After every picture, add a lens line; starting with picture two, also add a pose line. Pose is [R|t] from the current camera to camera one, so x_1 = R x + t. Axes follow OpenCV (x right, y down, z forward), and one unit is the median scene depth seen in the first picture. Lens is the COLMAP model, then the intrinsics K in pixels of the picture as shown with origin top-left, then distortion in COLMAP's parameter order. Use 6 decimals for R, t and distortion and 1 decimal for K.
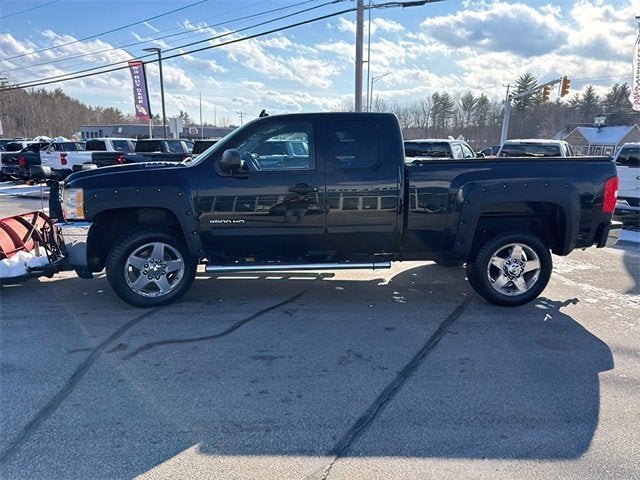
lens RADIAL K [[443.5, 0, 318.6], [0, 443.5, 239.6], [0, 0, 1]] dist [0.046194, -0.051631]
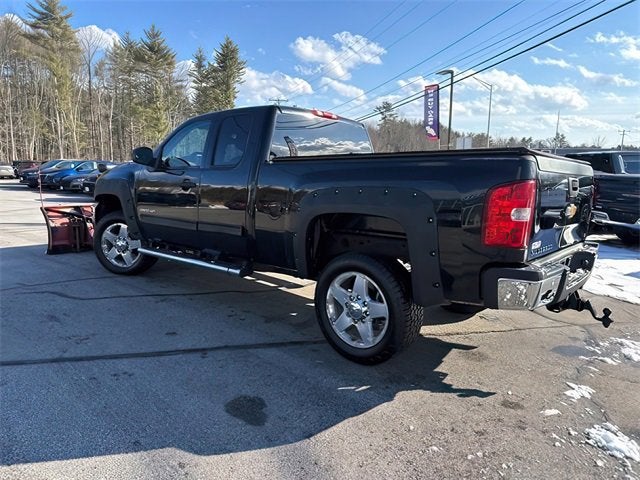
lens RADIAL K [[447.4, 0, 320.0], [0, 447.4, 240.0], [0, 0, 1]] dist [0.033754, -0.035342]
pose [[0.712127, 0.111580, -0.693127, 0.874596], [-0.148051, 0.988954, 0.007094, -0.037888], [0.686263, 0.097566, 0.720780, 0.447811]]
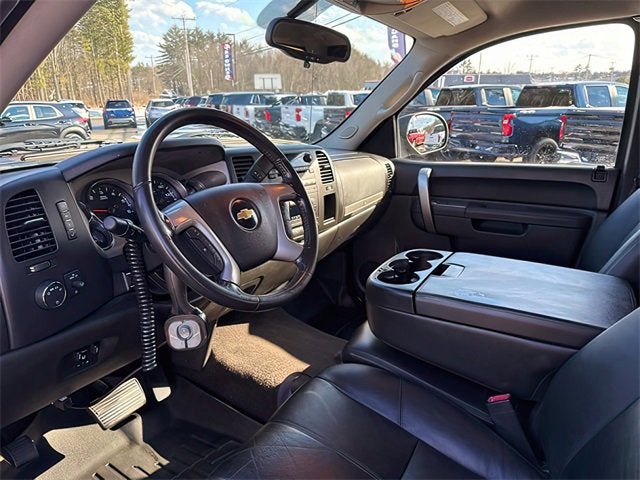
lens RADIAL K [[443.5, 0, 318.6], [0, 443.5, 239.6], [0, 0, 1]] dist [0.046194, -0.051631]
pose [[0.831591, 0.154594, -0.533439, 0.033124], [-0.099069, 0.986365, 0.131413, -0.190894], [0.546481, -0.056435, 0.835568, 0.884498]]
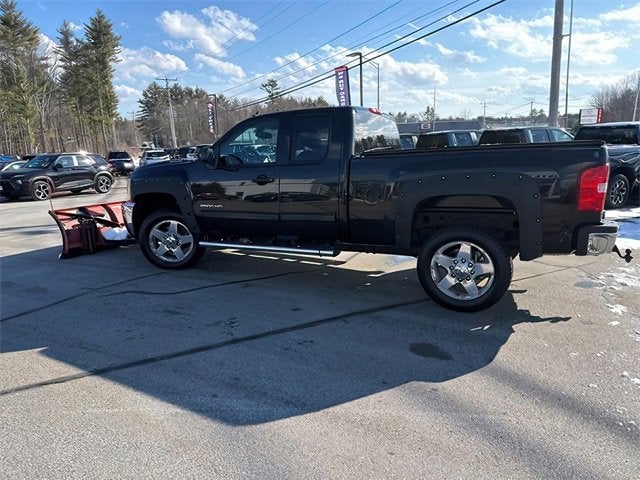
lens RADIAL K [[443.5, 0, 318.6], [0, 443.5, 239.6], [0, 0, 1]] dist [0.046194, -0.051631]
pose [[0.859574, 0.069077, -0.506320, 0.641532], [-0.063347, 0.997583, 0.028557, -0.002149], [0.507069, 0.007527, 0.861873, 0.085286]]
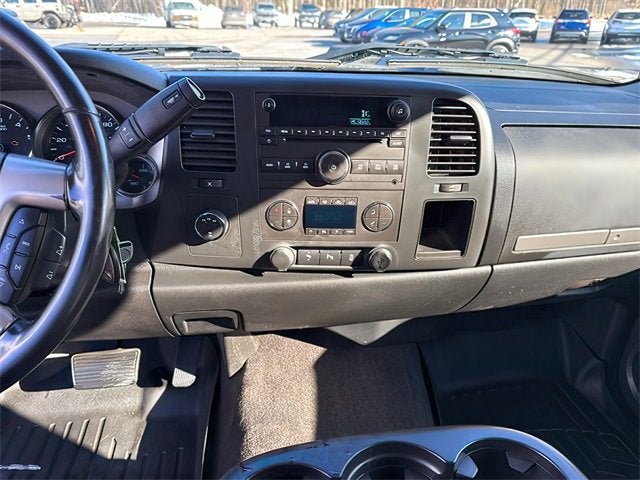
lens RADIAL K [[463.8, 0, 306.1], [0, 463.8, 243.4], [0, 0, 1]] dist [-0.004923, -0.033342]
pose [[0.072256, 0.442798, -0.893705, 0.002452], [-0.192668, 0.885367, 0.423090, -0.223601], [0.978600, 0.141617, 0.149286, 1.087047]]
